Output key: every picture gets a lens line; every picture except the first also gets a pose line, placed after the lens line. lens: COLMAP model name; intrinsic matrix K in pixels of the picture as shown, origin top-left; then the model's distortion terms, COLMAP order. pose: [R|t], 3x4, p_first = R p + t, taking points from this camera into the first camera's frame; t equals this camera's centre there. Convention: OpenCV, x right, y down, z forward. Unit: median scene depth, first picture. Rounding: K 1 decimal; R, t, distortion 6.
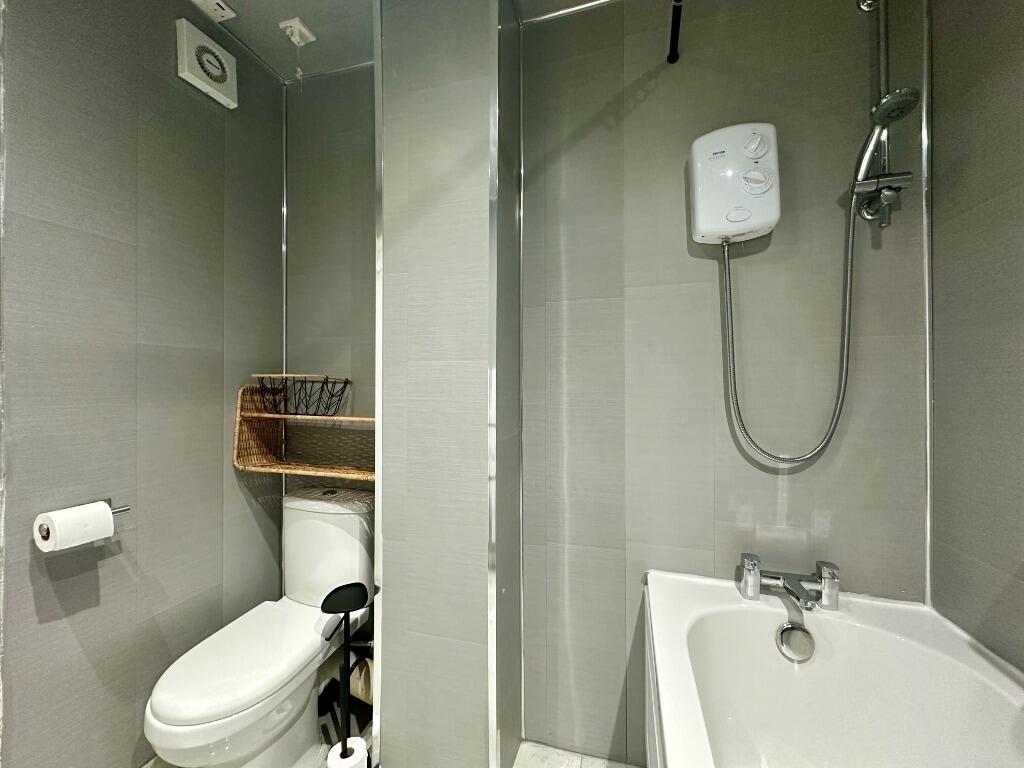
lens RADIAL K [[406.0, 0, 510.4], [0, 406.0, 383.2], [0, 0, 1]] dist [-0.001797, -0.000247]
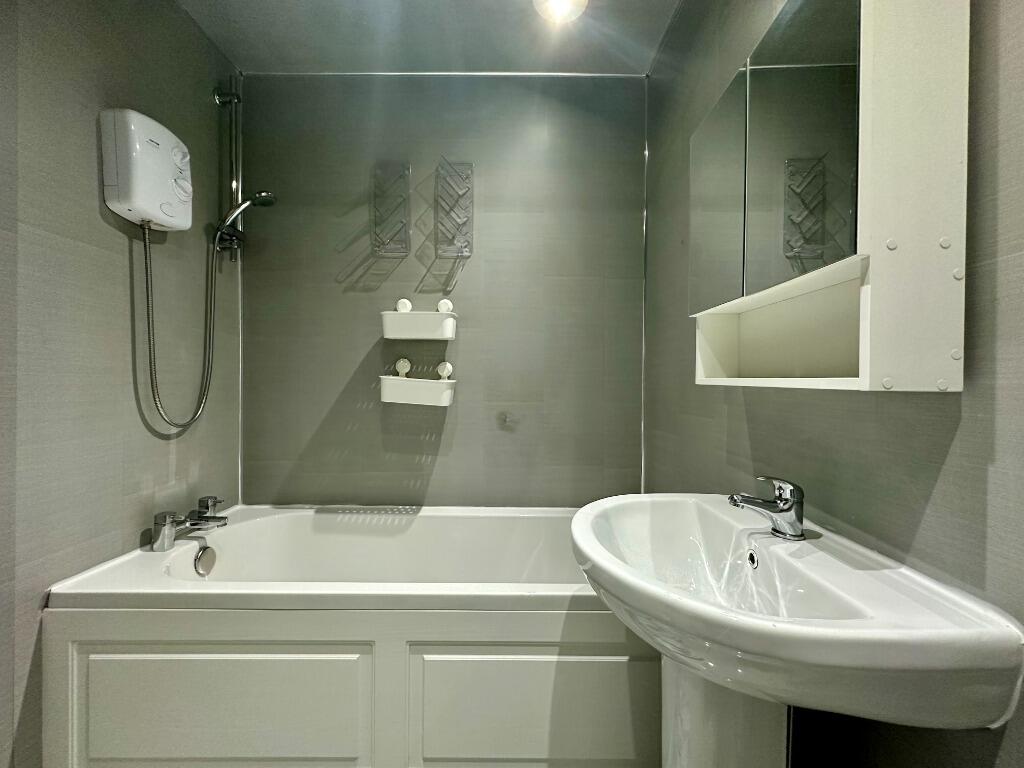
lens RADIAL K [[406.0, 0, 510.4], [0, 406.0, 383.2], [0, 0, 1]] dist [-0.001797, -0.000247]
pose [[-0.291978, 0.006369, 0.956404, -0.754088], [-0.005960, 0.999946, -0.008479, 0.065694], [-0.956406, -0.008176, -0.291924, 0.403720]]
